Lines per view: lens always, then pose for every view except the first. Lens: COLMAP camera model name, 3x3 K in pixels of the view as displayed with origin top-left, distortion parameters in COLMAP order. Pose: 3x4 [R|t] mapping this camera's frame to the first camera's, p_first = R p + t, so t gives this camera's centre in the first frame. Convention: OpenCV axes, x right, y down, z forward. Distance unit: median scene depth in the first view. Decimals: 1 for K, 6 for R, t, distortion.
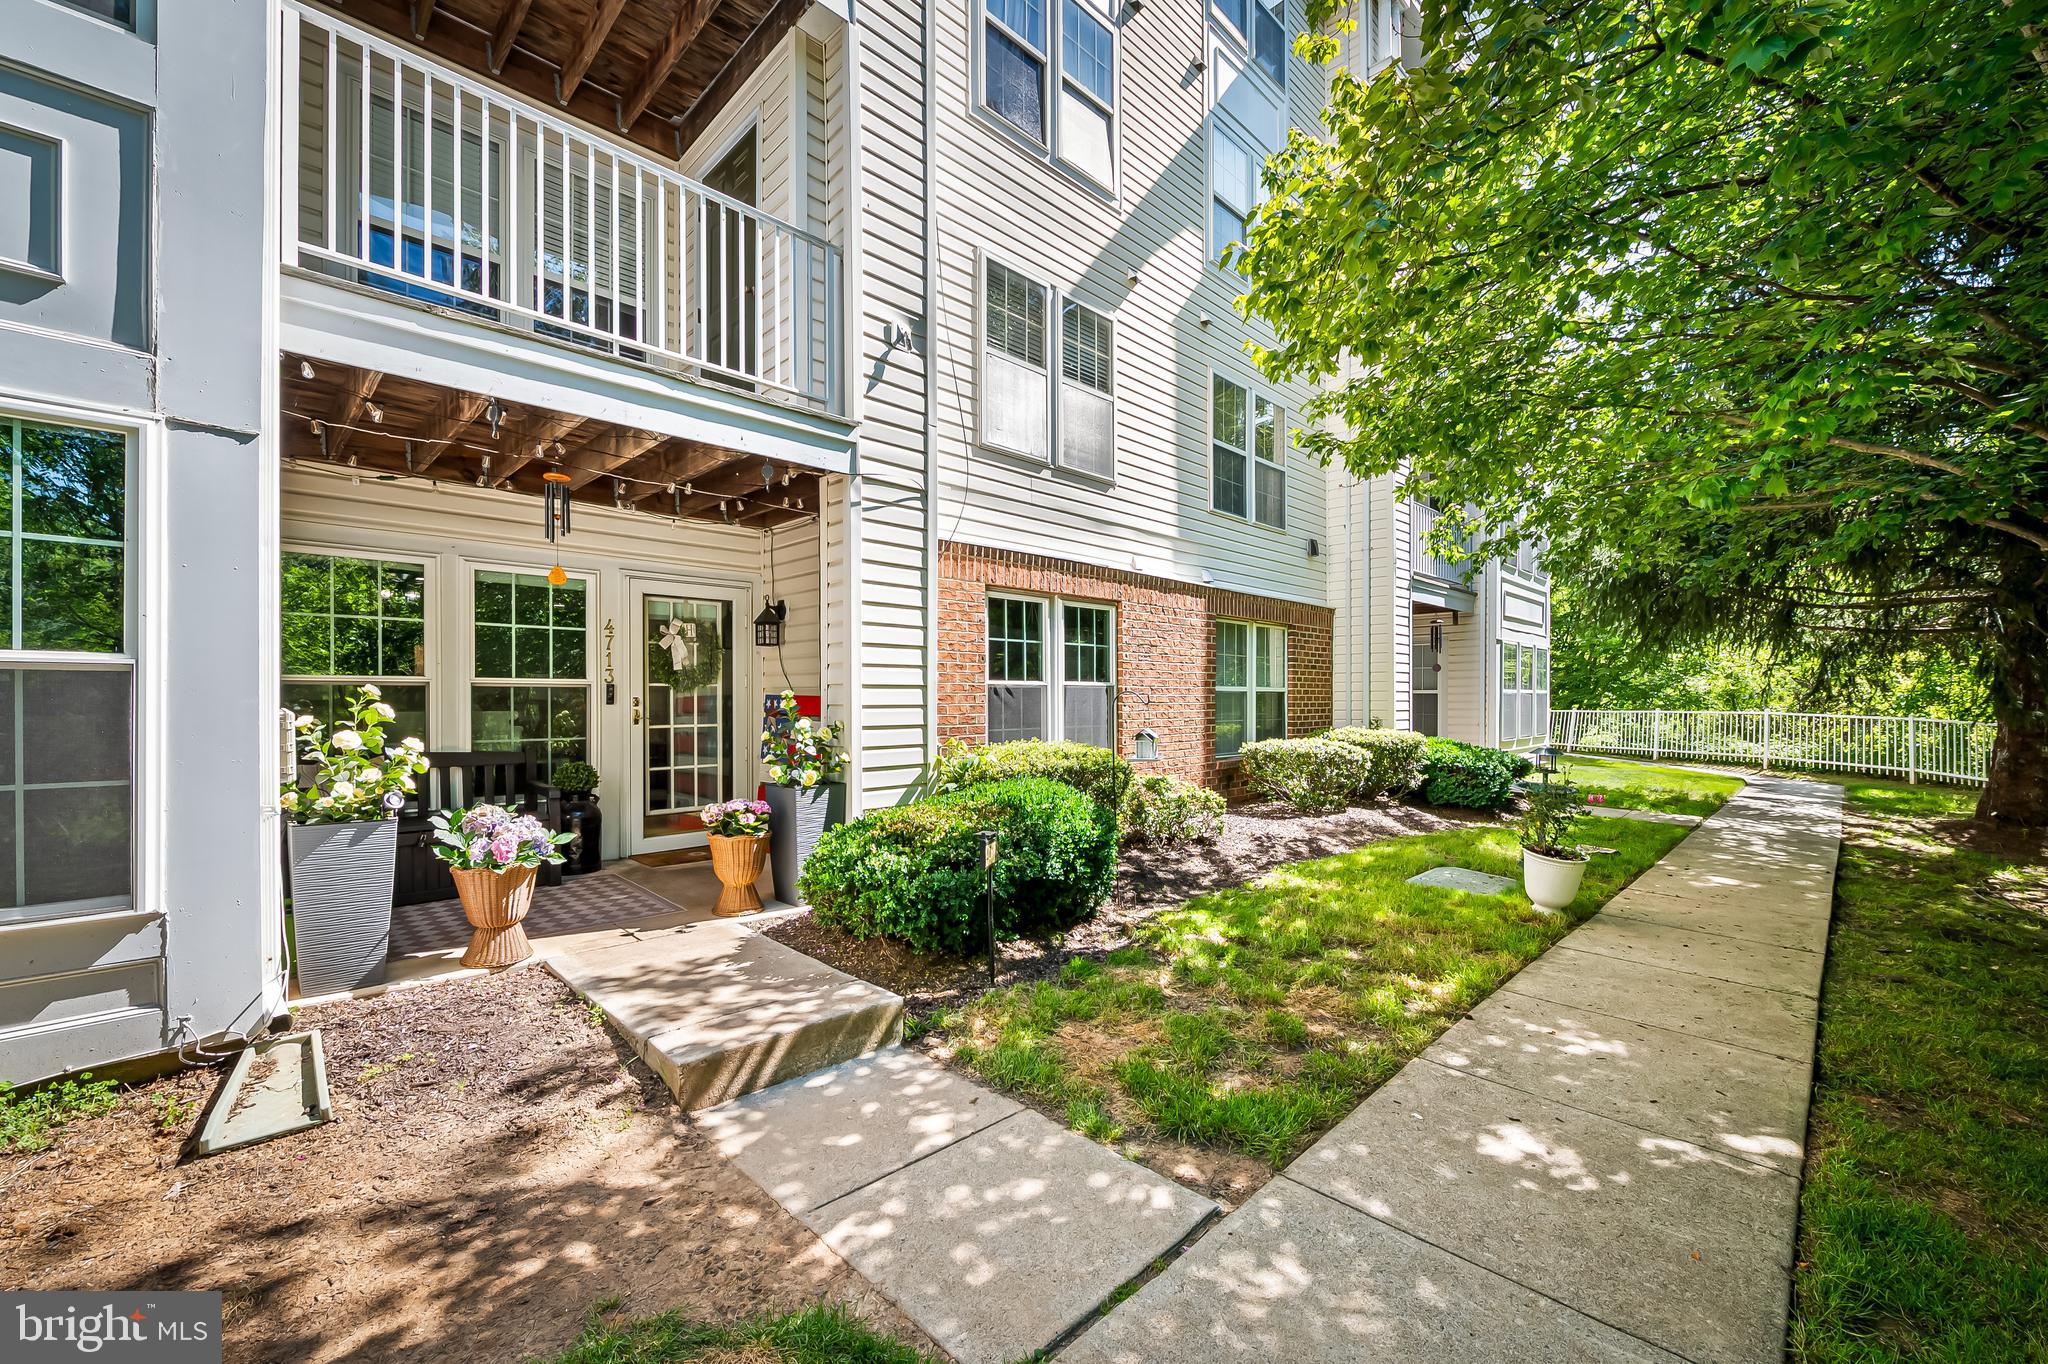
lens RADIAL K [[824.5, 0, 1032.2], [0, 824.5, 700.6], [0, 0, 1]] dist [-0.008920, -0.000189]
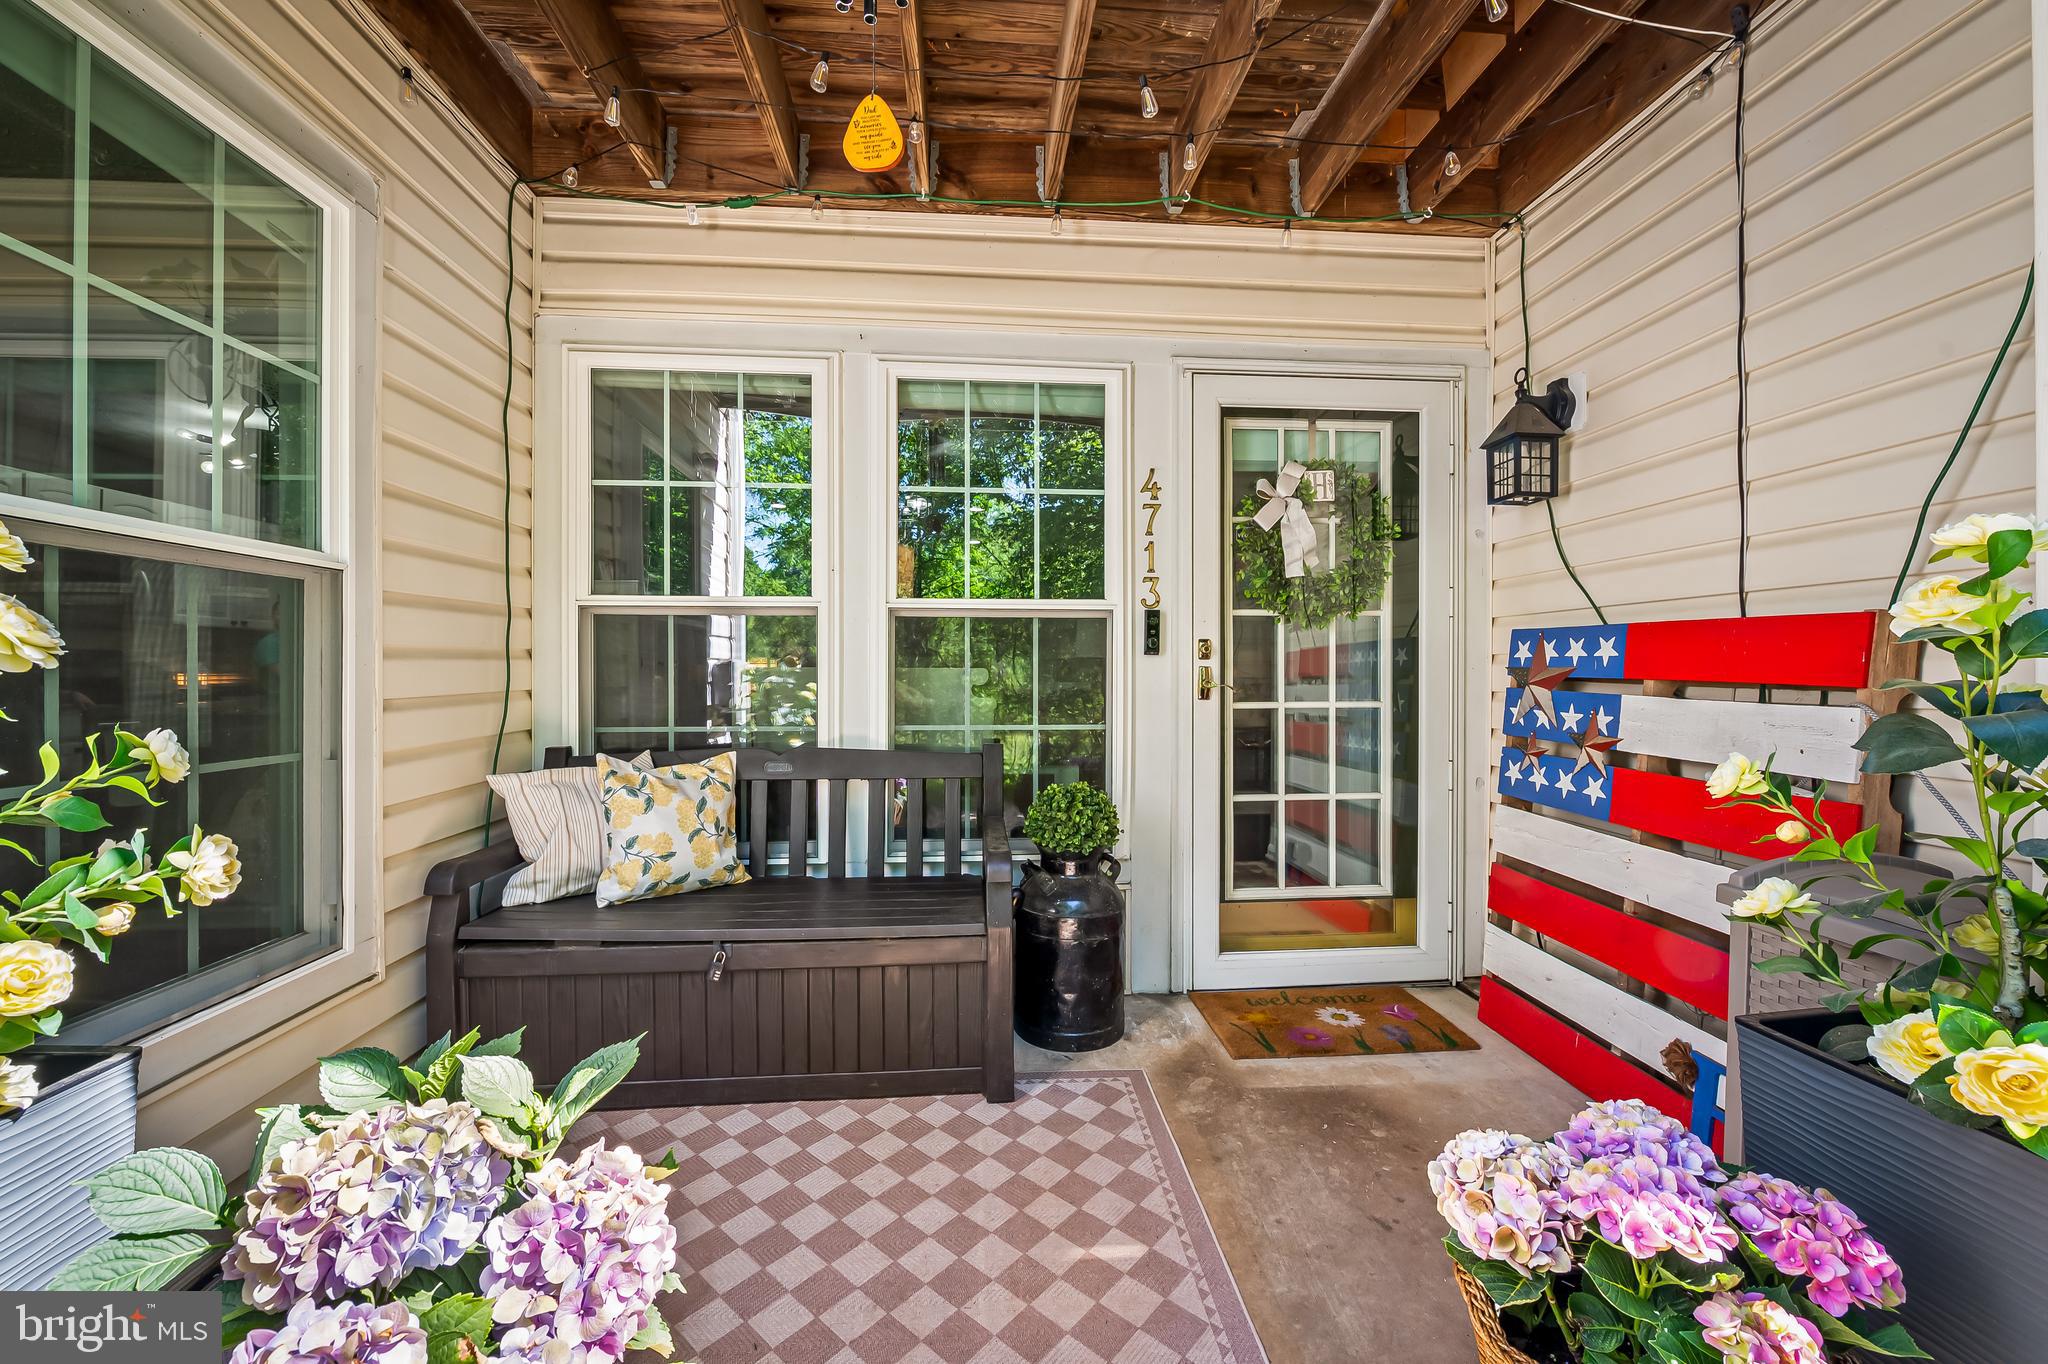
lens RADIAL K [[822.0, 0, 1029.9], [0, 822.0, 676.0], [0, 0, 1]] dist [-0.007549, -0.000166]
pose [[0.763739, 0.004256, -0.645511, -0.308335], [-0.002568, 0.999990, 0.003555, 0.017161], [0.645520, -0.001058, 0.763743, 0.693288]]
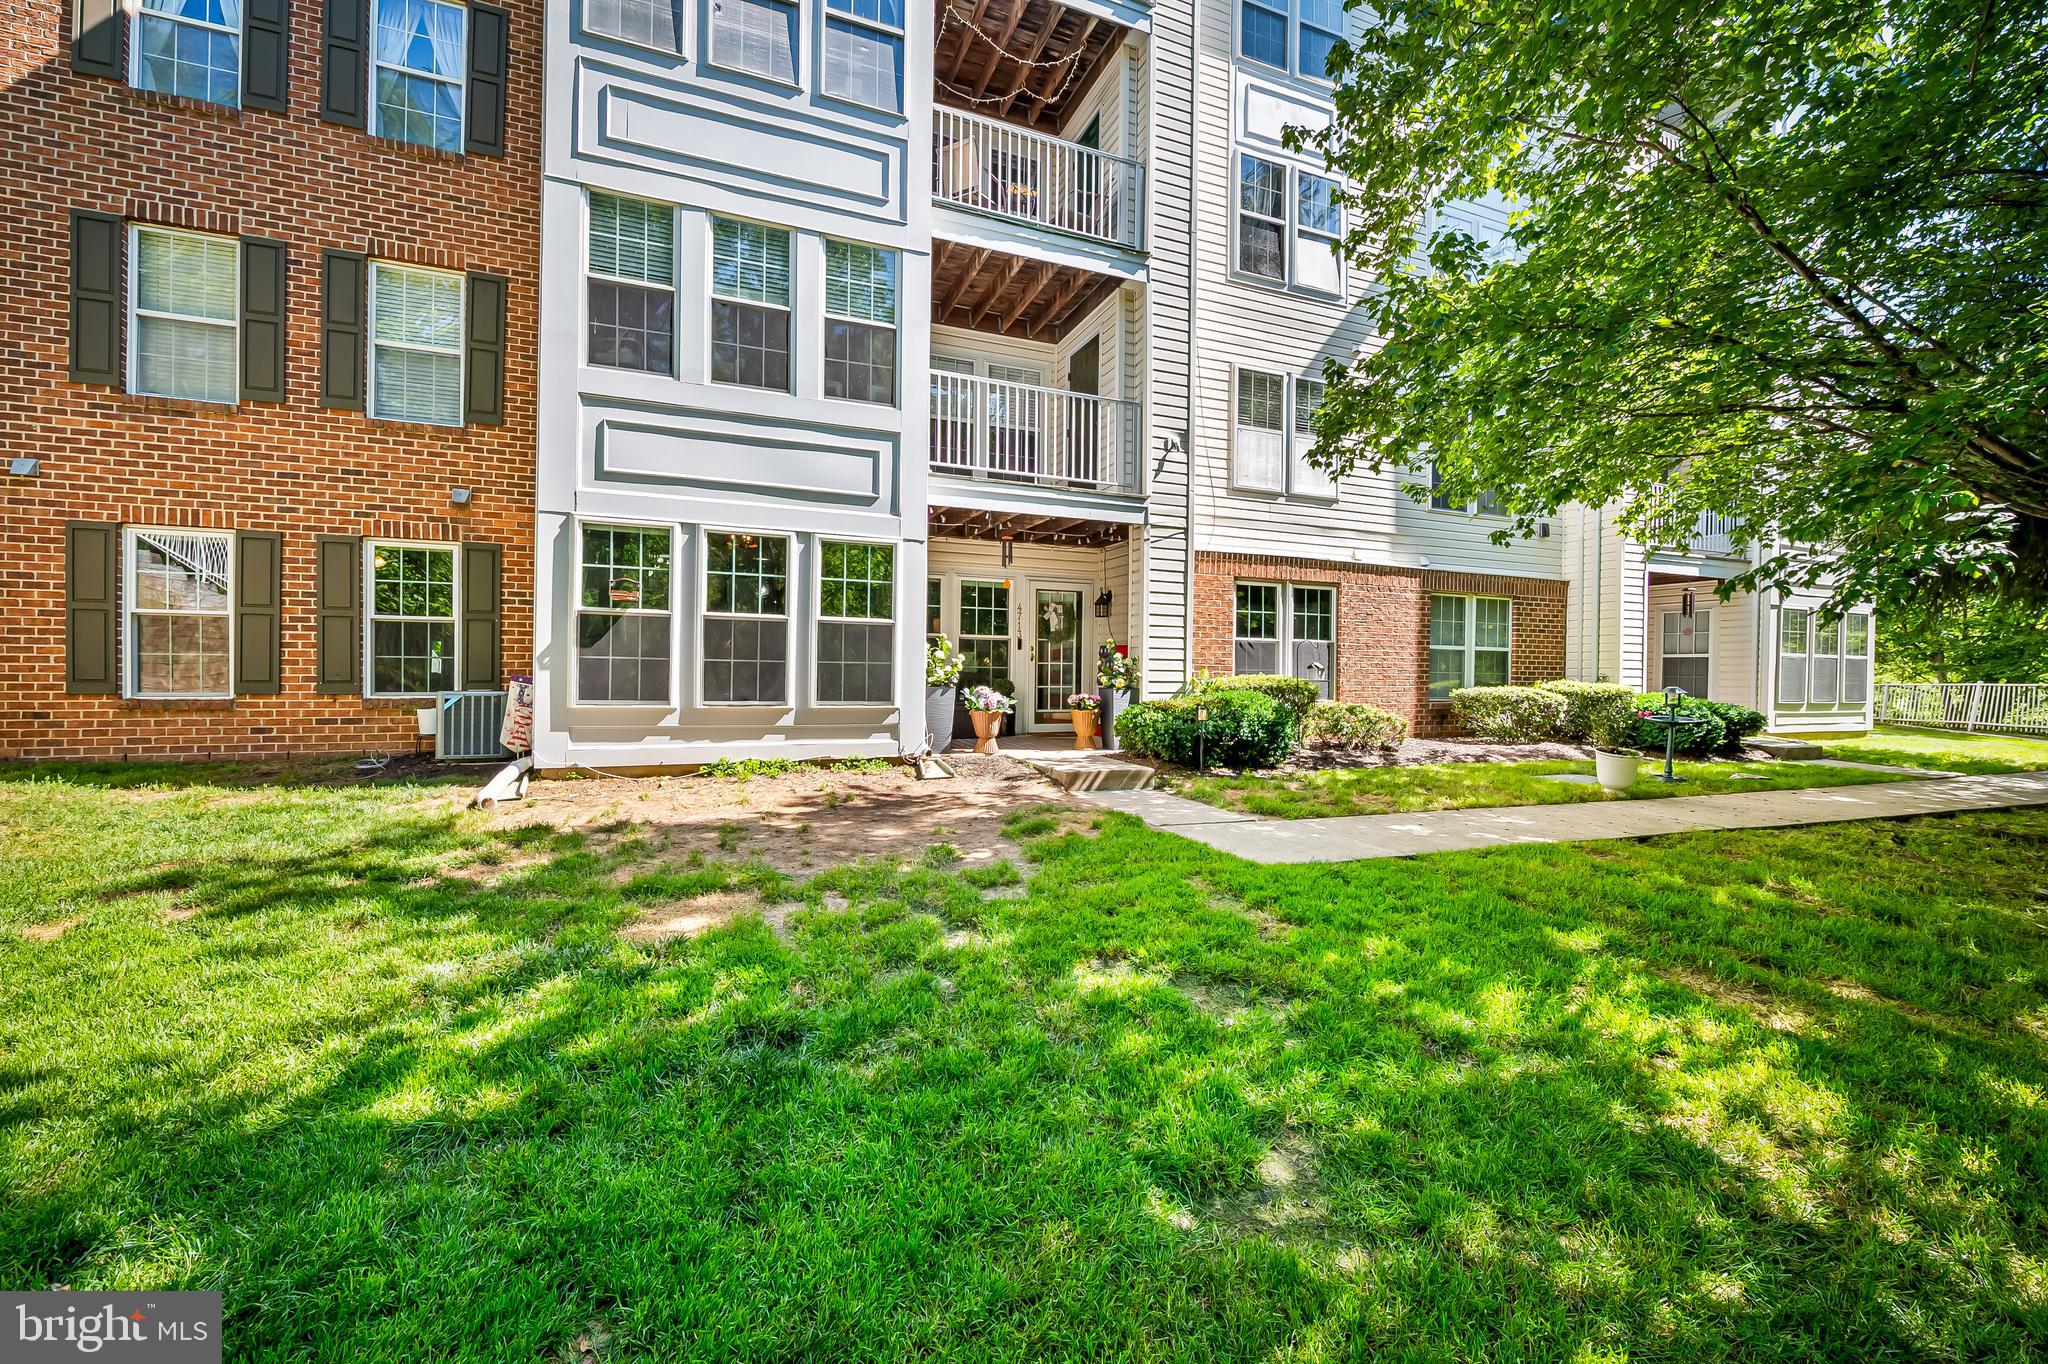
lens RADIAL K [[811.9, 0, 1029.7], [0, 811.9, 680.2], [0, 0, 1]] dist [-0.008364, 0.000055]
pose [[0.919697, 0.017232, -0.392250, 0.254421], [-0.015150, 0.999850, 0.008404, 0.065248], [0.392336, -0.001786, 0.919820, -0.757419]]
